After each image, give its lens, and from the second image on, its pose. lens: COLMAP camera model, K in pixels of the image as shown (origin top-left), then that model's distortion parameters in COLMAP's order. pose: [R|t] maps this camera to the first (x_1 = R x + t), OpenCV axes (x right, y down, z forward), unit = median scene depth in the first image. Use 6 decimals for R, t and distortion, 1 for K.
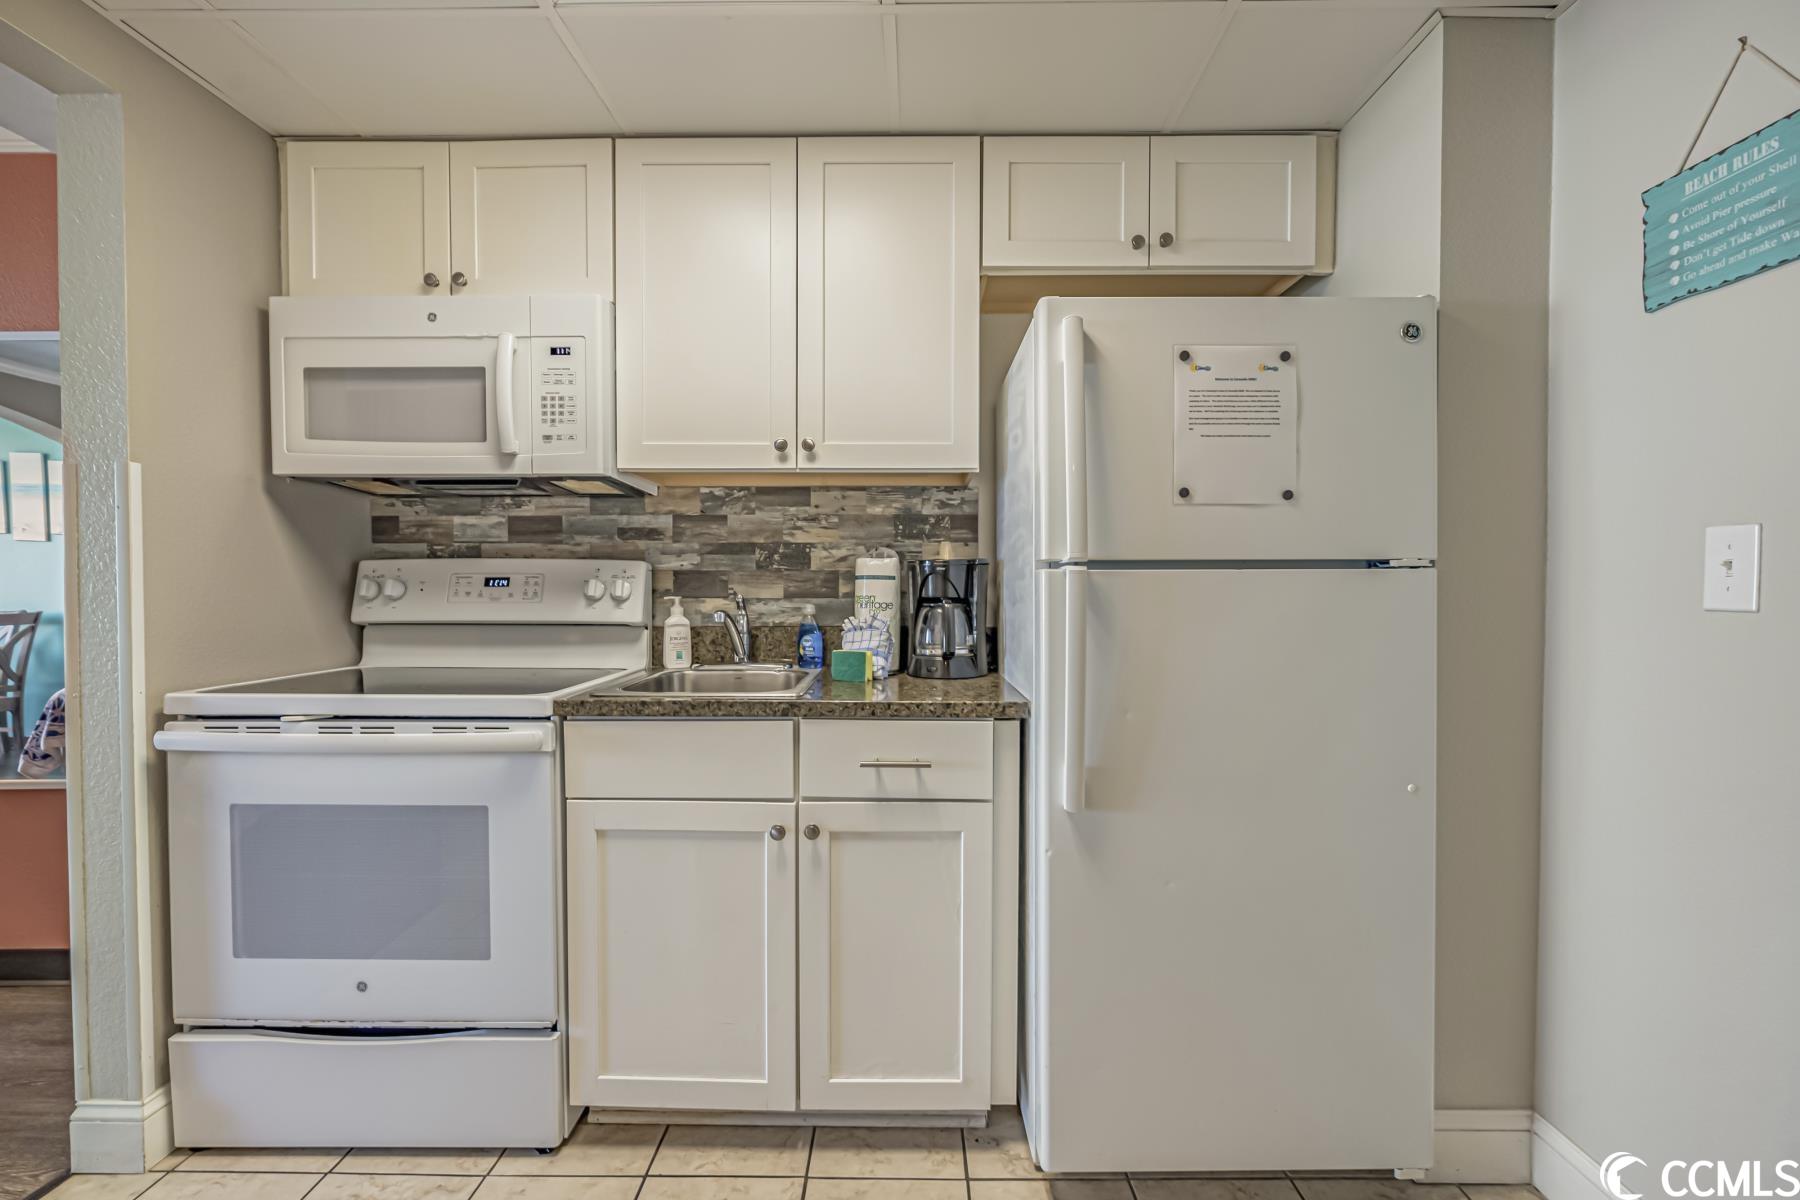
lens RADIAL K [[815.6, 0, 899.5], [0, 815.6, 601.6], [0, 0, 1]] dist [-0.016045, 0.006997]
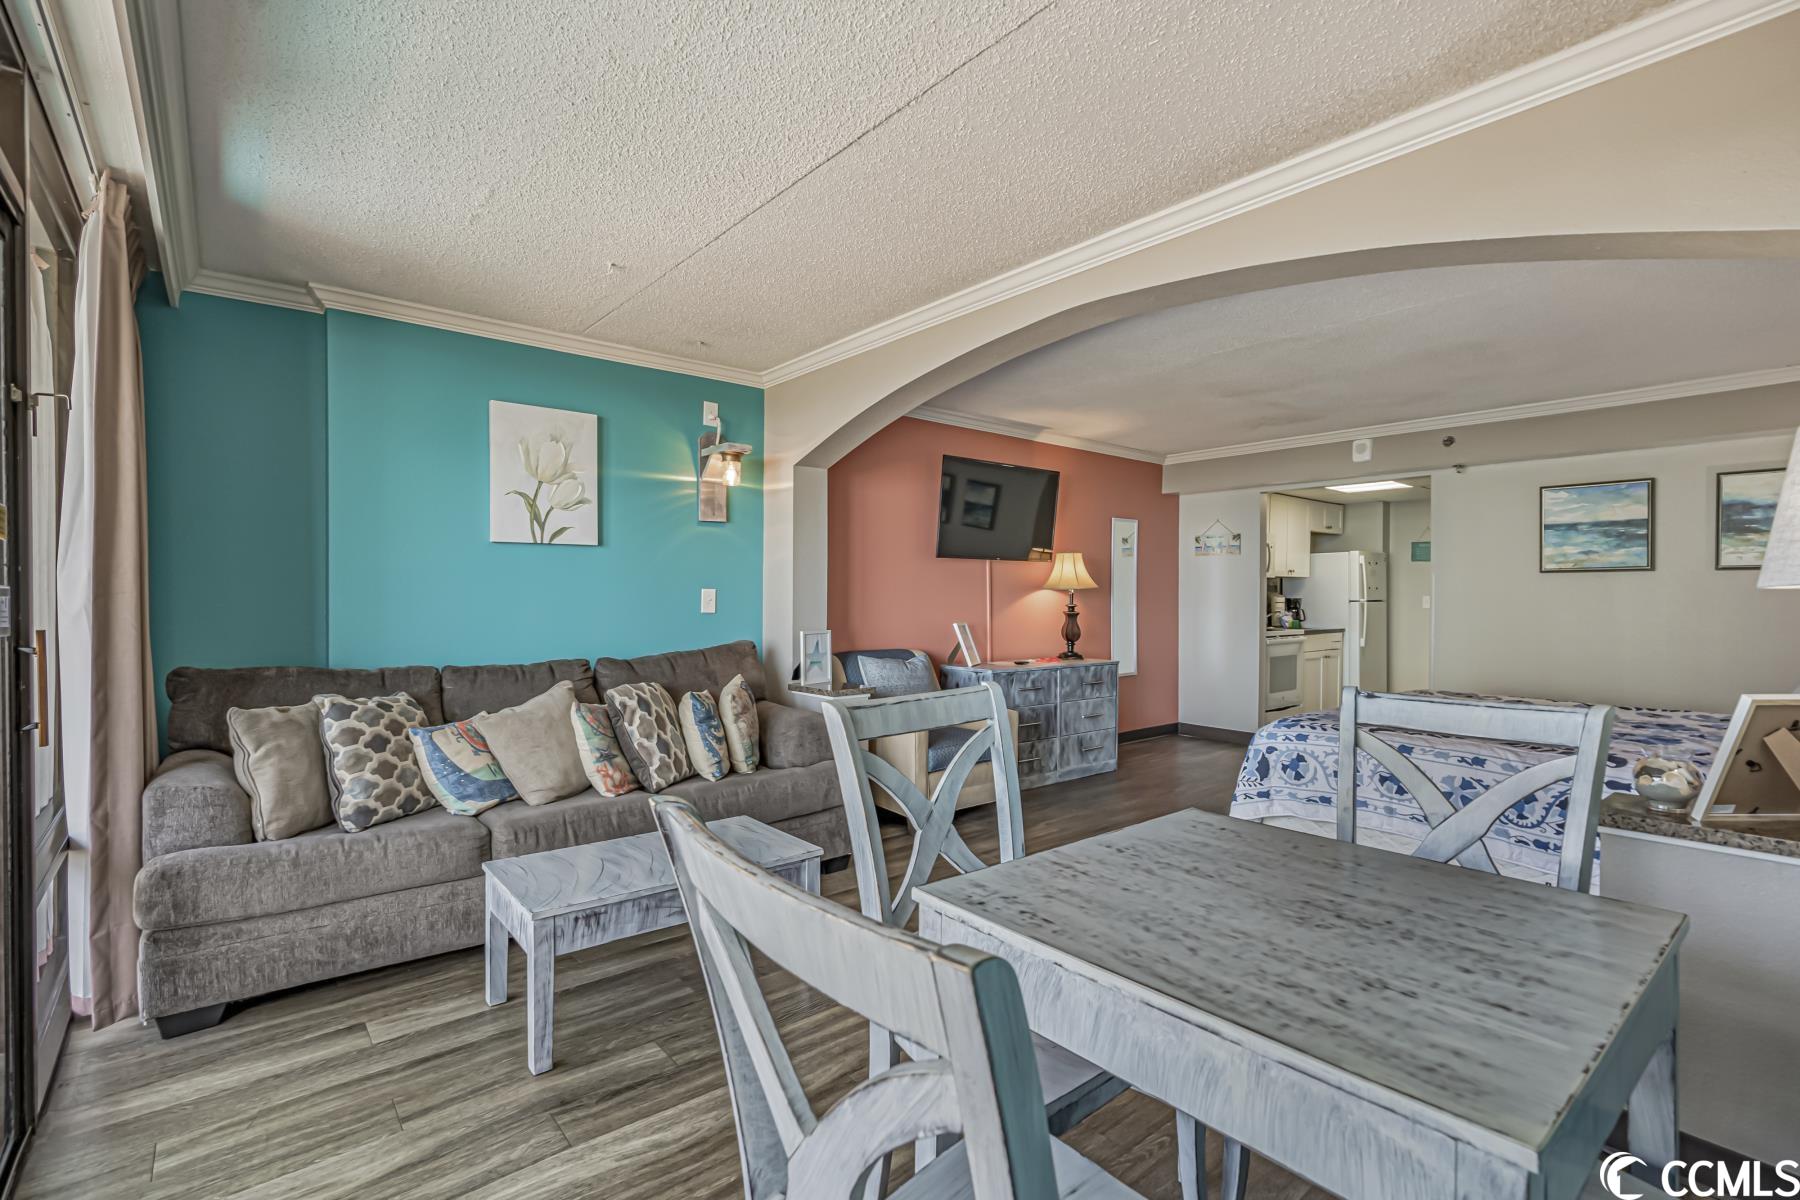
lens RADIAL K [[815.6, 0, 904.1], [0, 815.6, 604.2], [0, 0, 1]] dist [-0.016045, 0.006997]
pose [[0.757291, -0.005115, 0.653058, -4.429728], [0.010255, 0.999939, -0.004060, -0.028037], [-0.652997, 0.009772, 0.757297, -0.865588]]
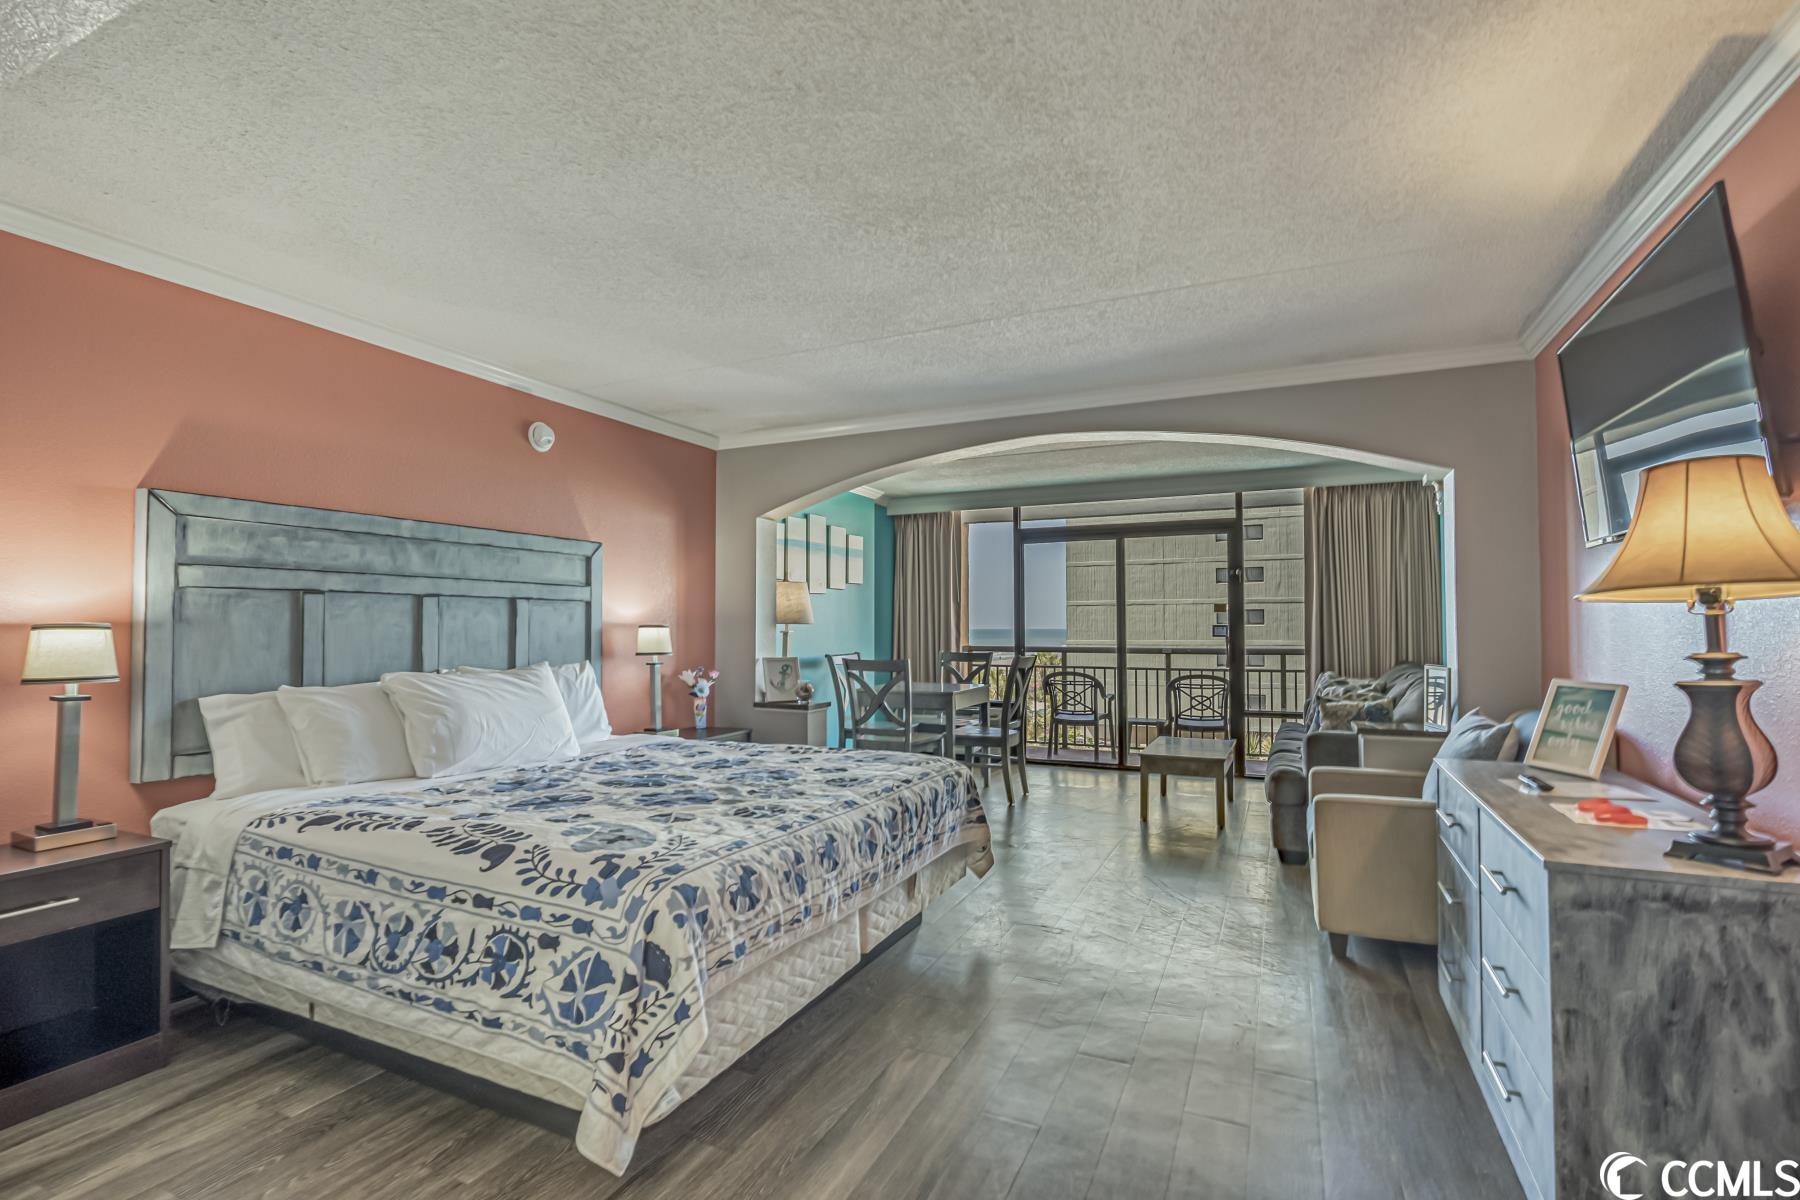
lens RADIAL K [[815.6, 0, 896.1], [0, 815.6, 608.0], [0, 0, 1]] dist [-0.016045, 0.006997]
pose [[-0.417038, -0.021404, -0.908637, -0.715572], [-0.016159, 0.999739, -0.016134, -0.052987], [0.908745, 0.007954, -0.417275, 0.700391]]
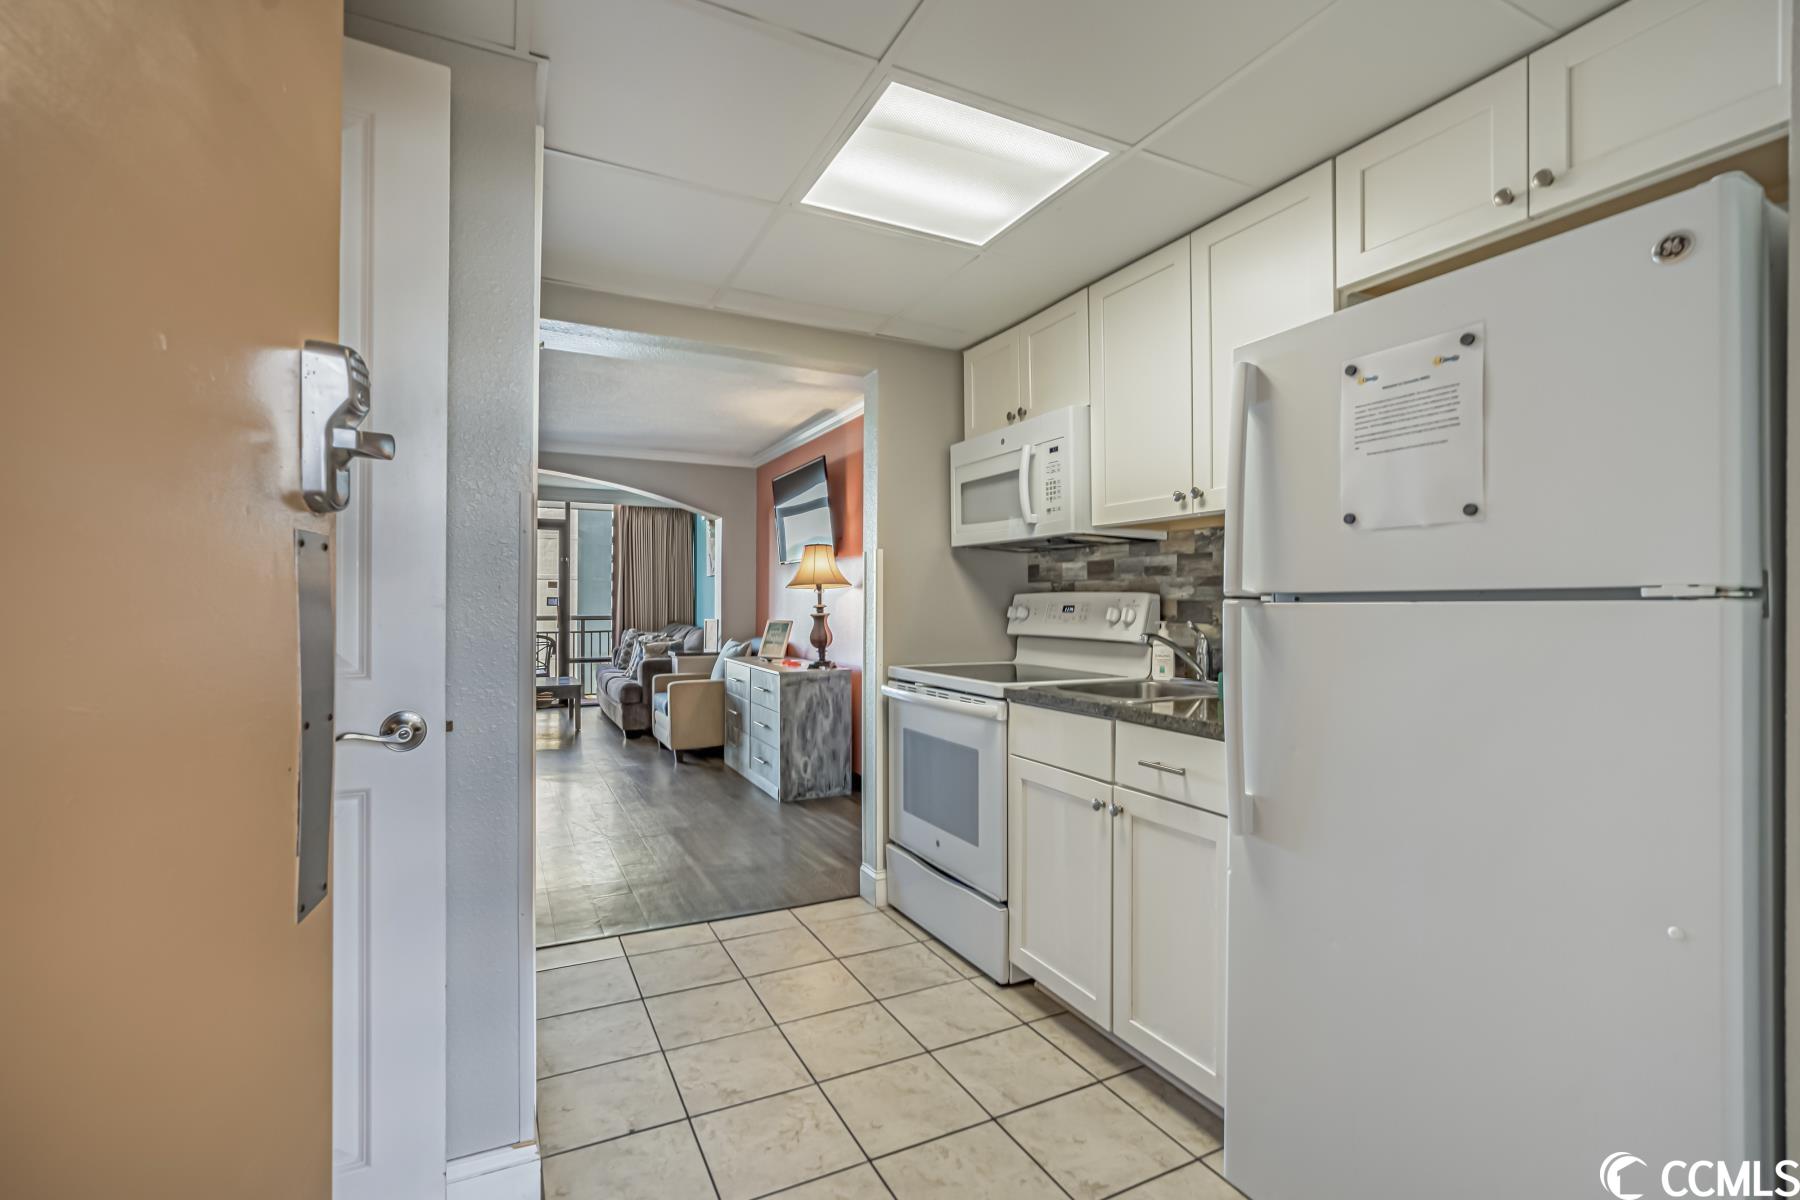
lens RADIAL K [[815.6, 0, 904.8], [0, 815.6, 600.2], [0, 0, 1]] dist [-0.016045, 0.006997]
pose [[0.463558, -0.003785, -0.886058, 0.735666], [-0.021273, 0.999655, -0.015400, -0.013307], [0.885811, 0.025988, 0.463318, 0.103694]]
